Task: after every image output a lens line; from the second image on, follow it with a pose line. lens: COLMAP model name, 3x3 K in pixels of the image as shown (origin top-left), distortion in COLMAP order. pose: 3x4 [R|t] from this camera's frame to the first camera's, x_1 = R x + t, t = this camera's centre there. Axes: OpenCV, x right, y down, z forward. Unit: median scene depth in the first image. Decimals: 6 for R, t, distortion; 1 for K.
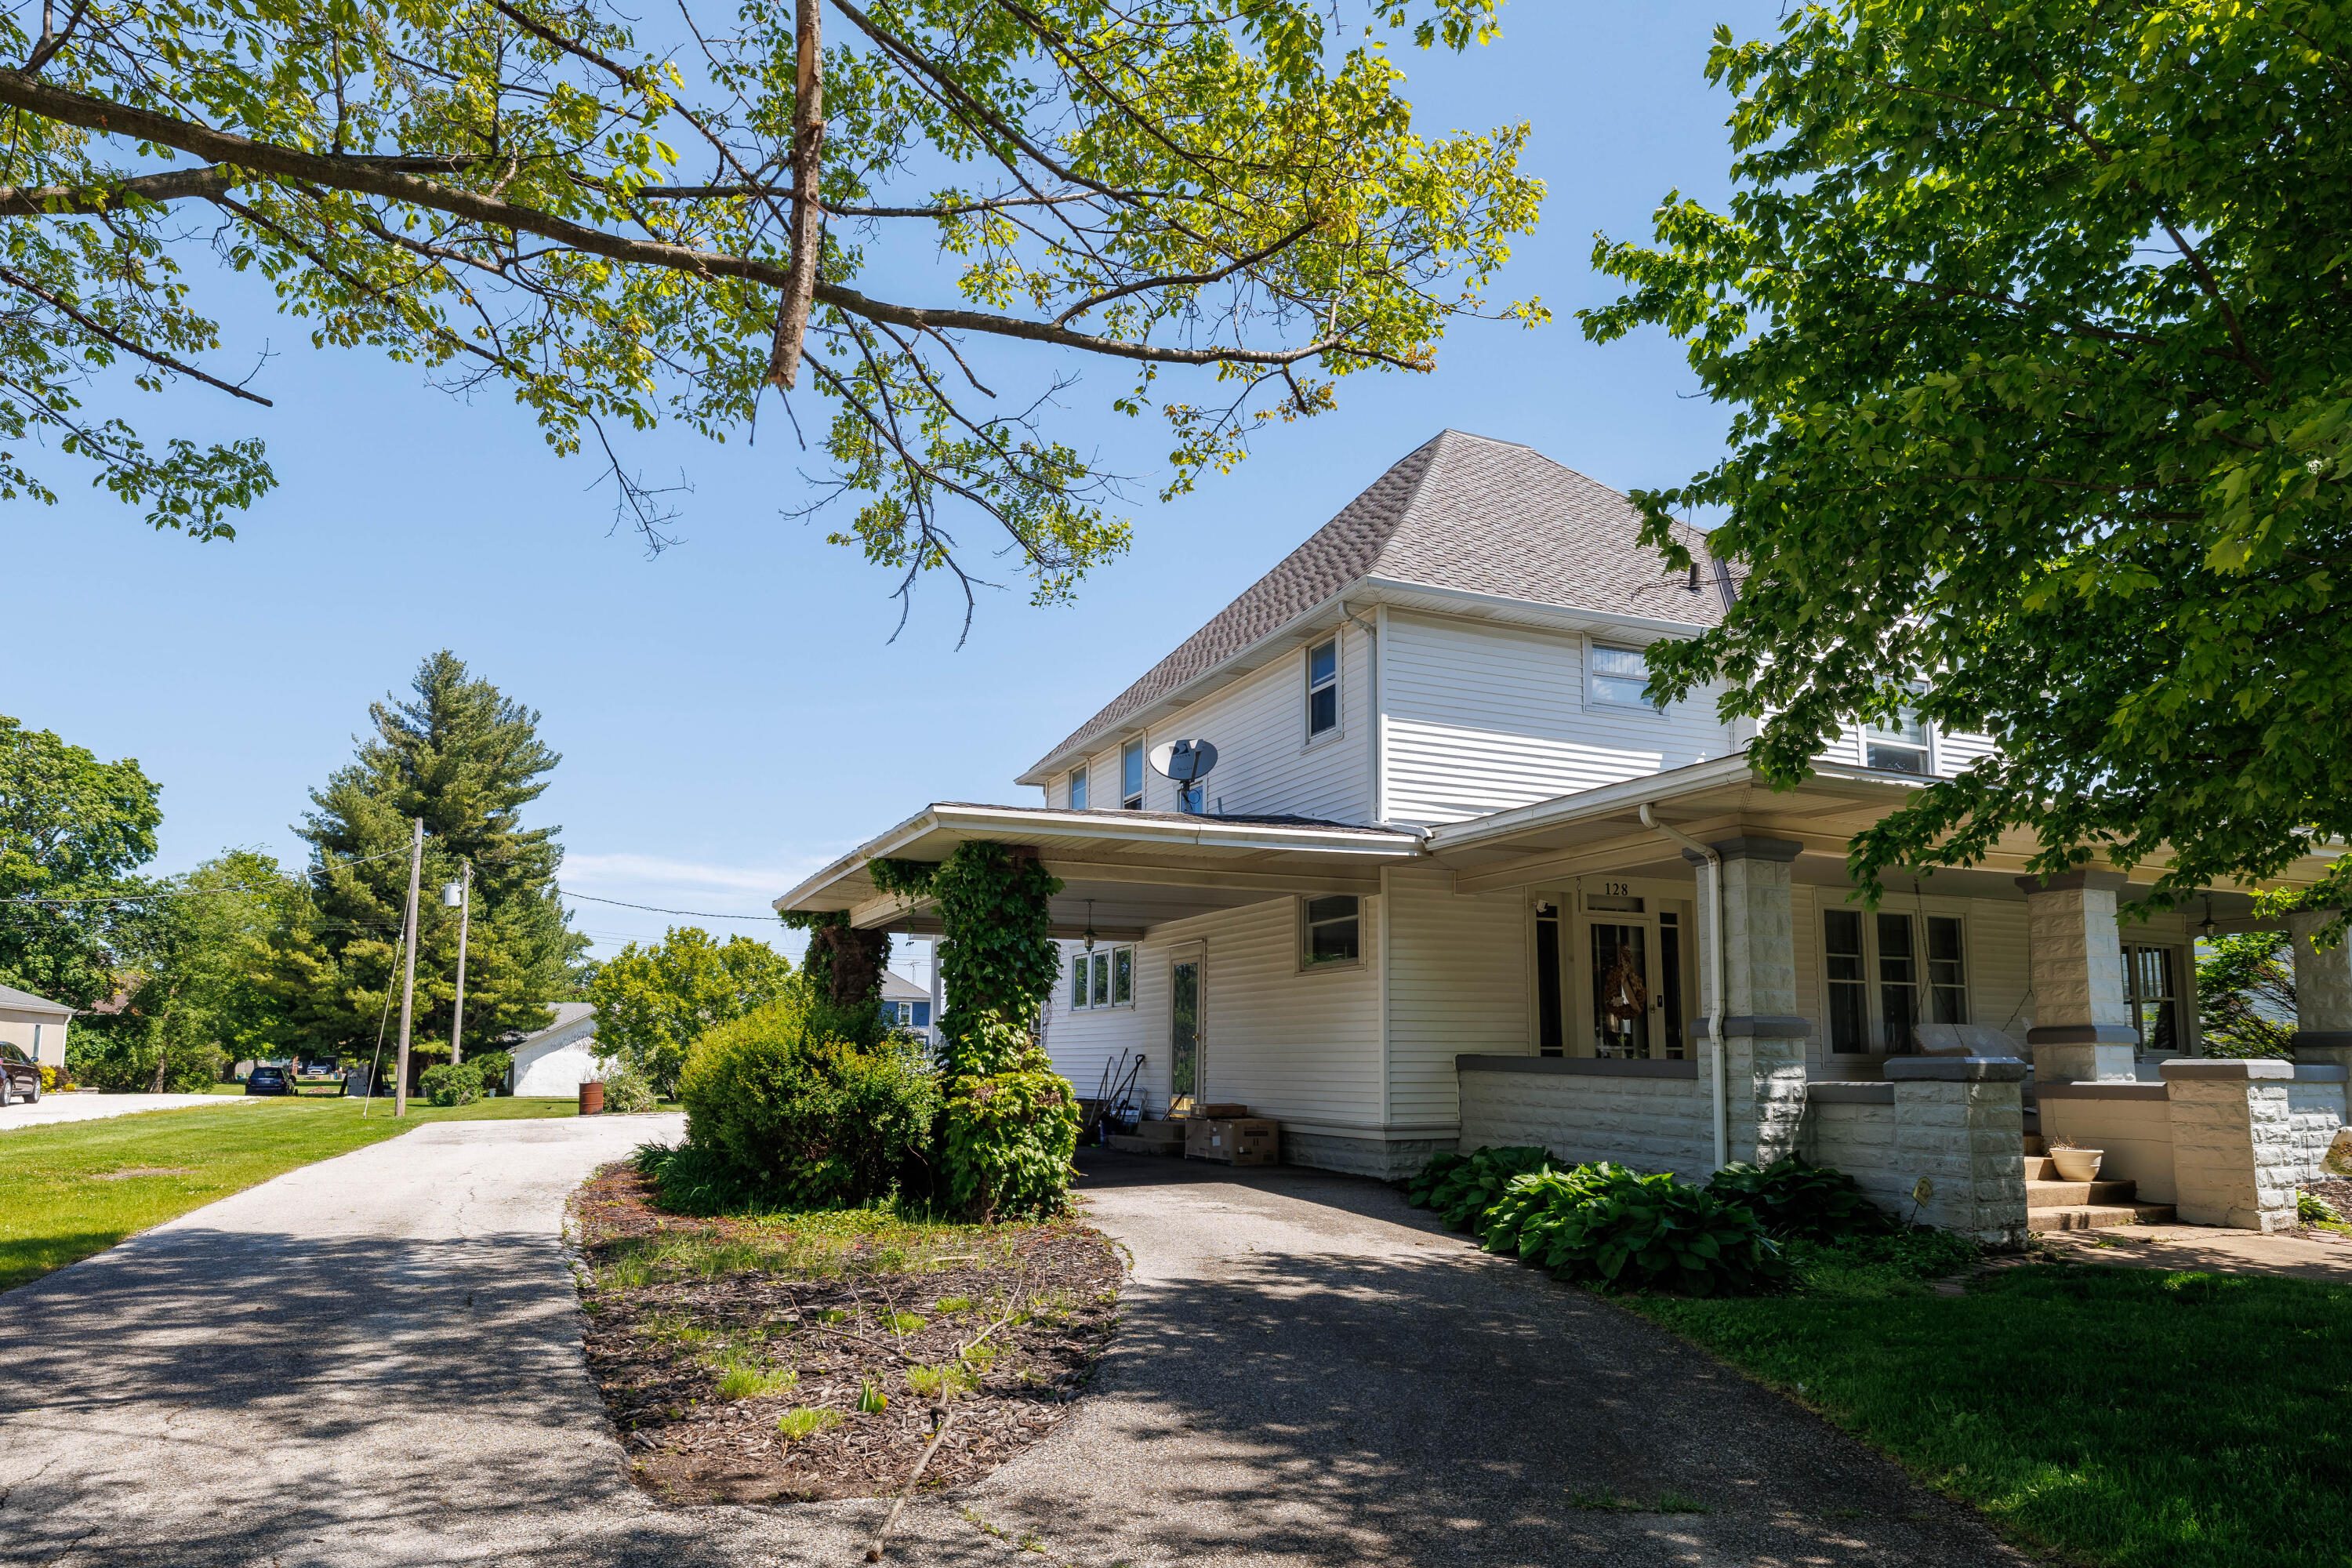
lens RADIAL K [[1286.0, 0, 1167.7], [0, 1286.0, 877.4], [0, 0, 1]] dist [-0.002965, -0.000097]
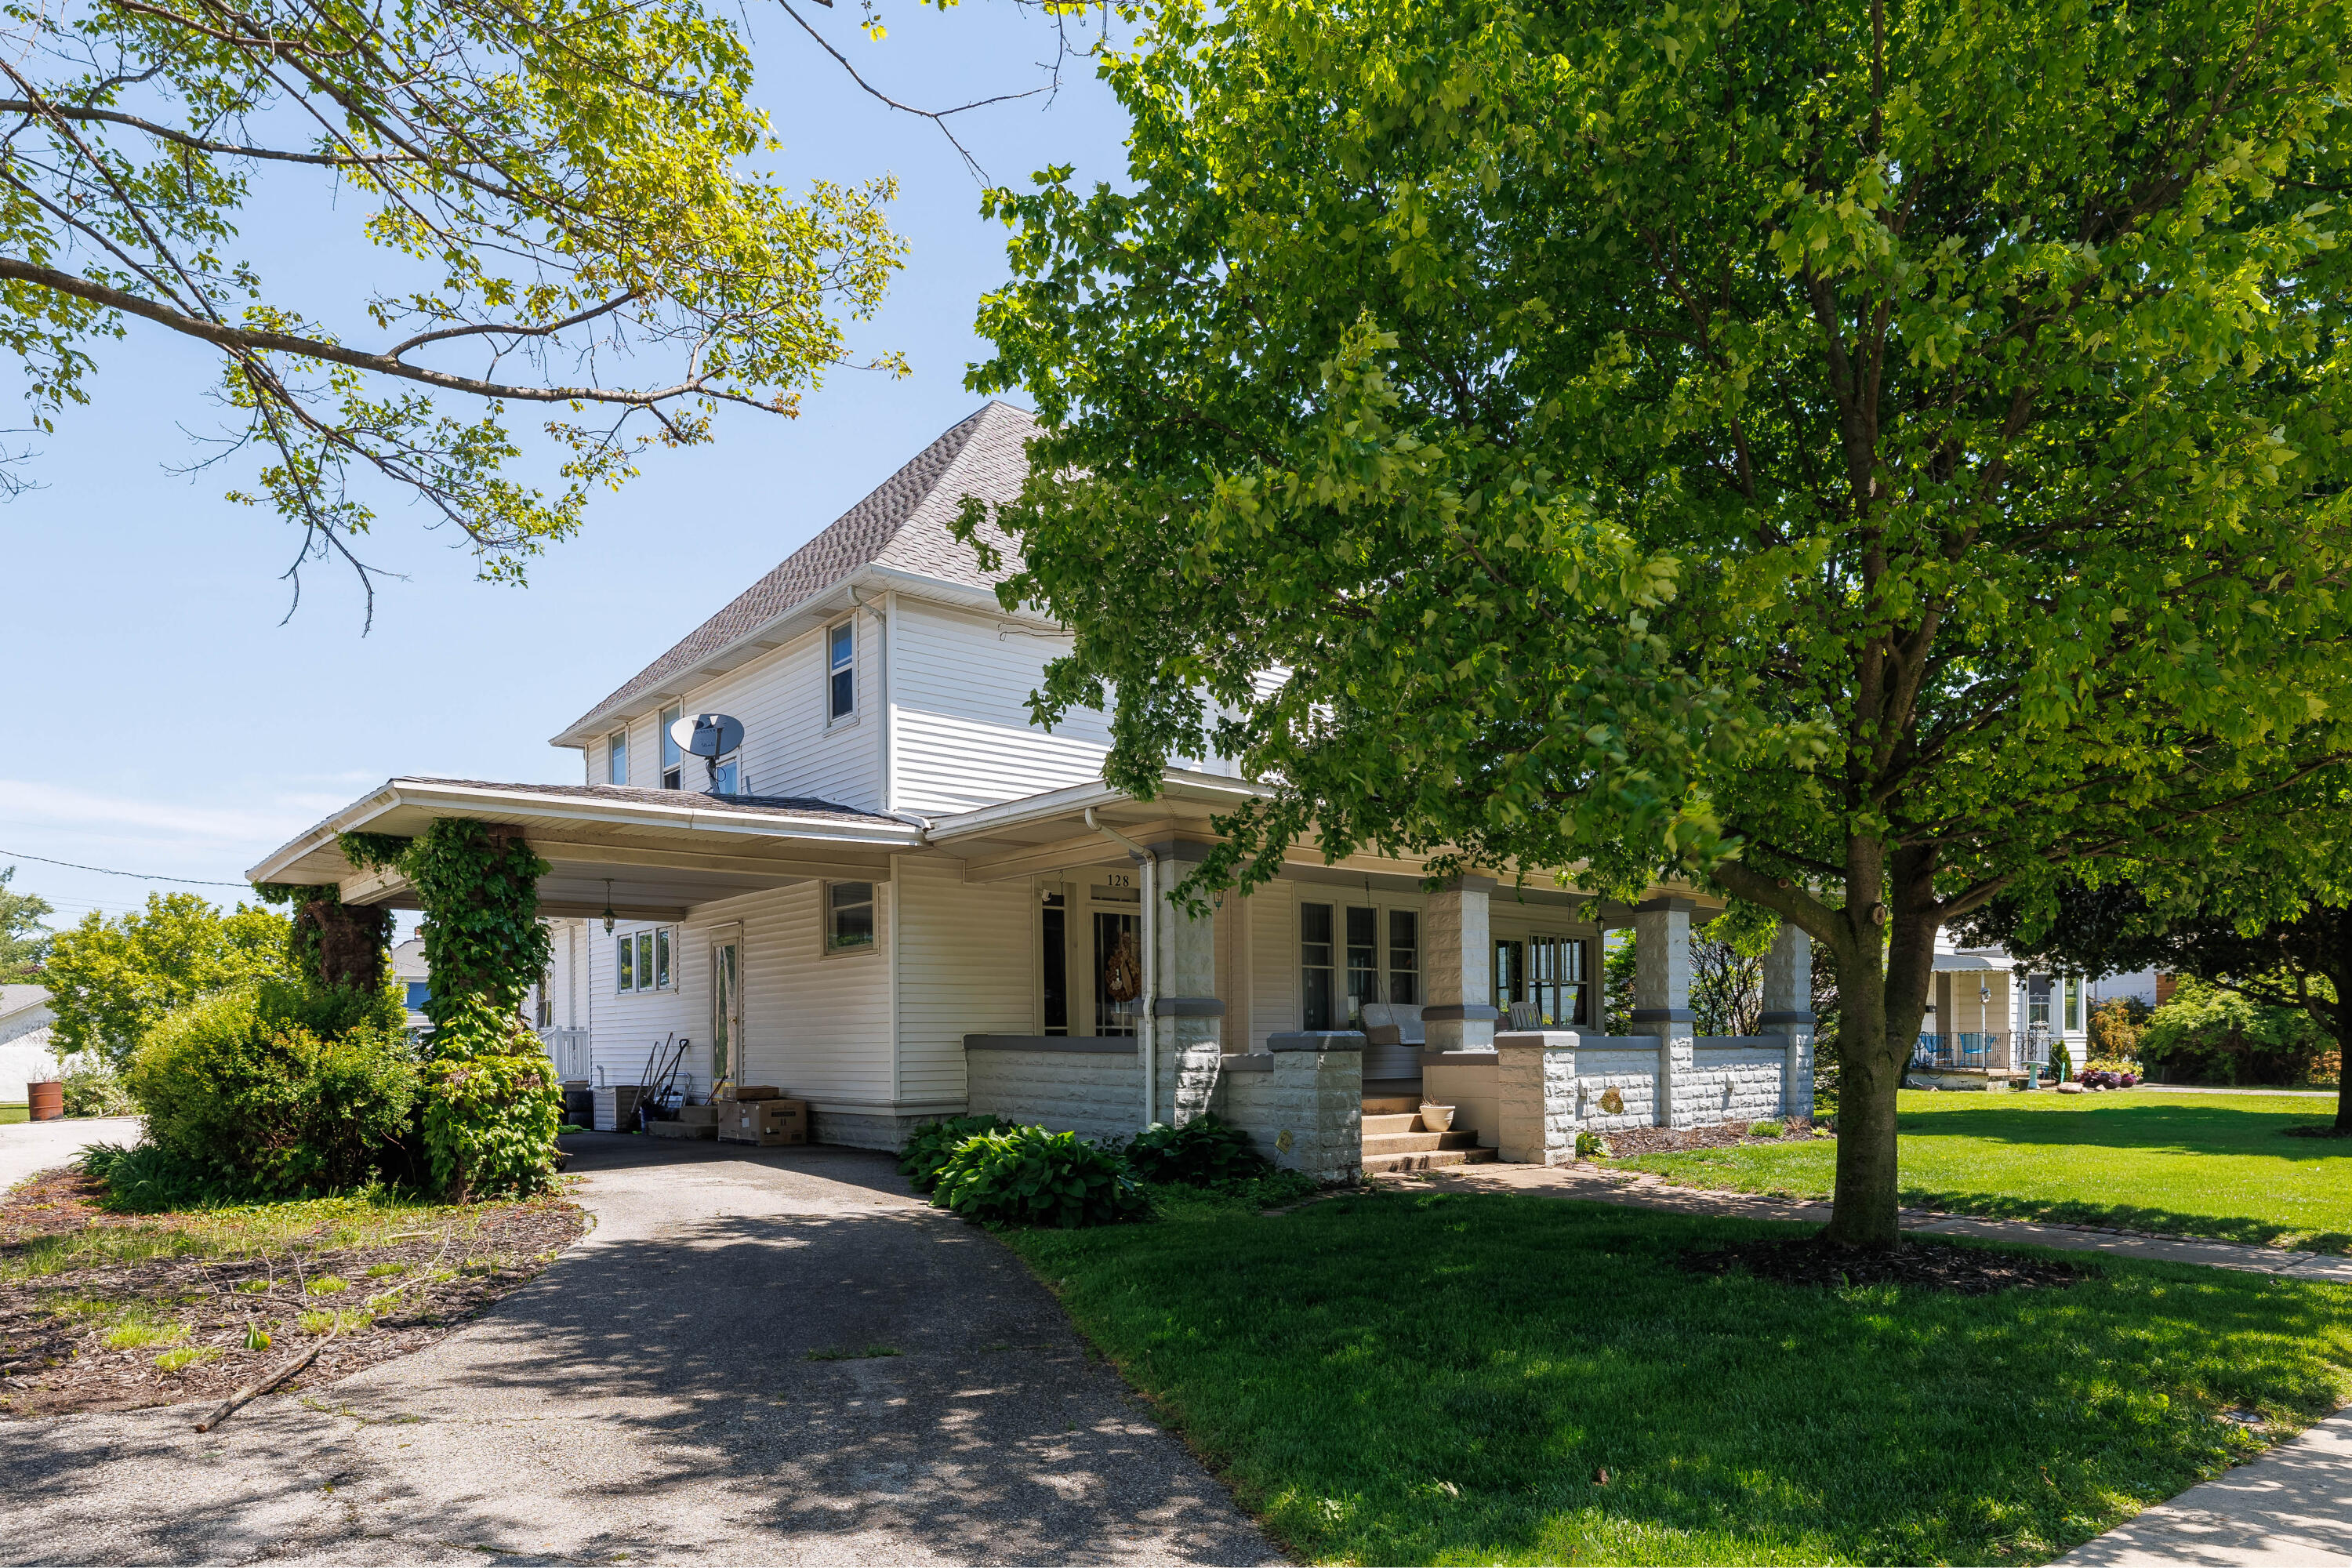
lens RADIAL K [[1391.1, 0, 1181.5], [0, 1391.1, 1029.8], [0, 0, 1]] dist [-0.002798, -0.001324]
pose [[0.965684, -0.008945, 0.259565, 0.107407], [-0.024696, 0.991716, 0.126056, -0.016218], [-0.258543, -0.128140, 0.957463, -0.153280]]
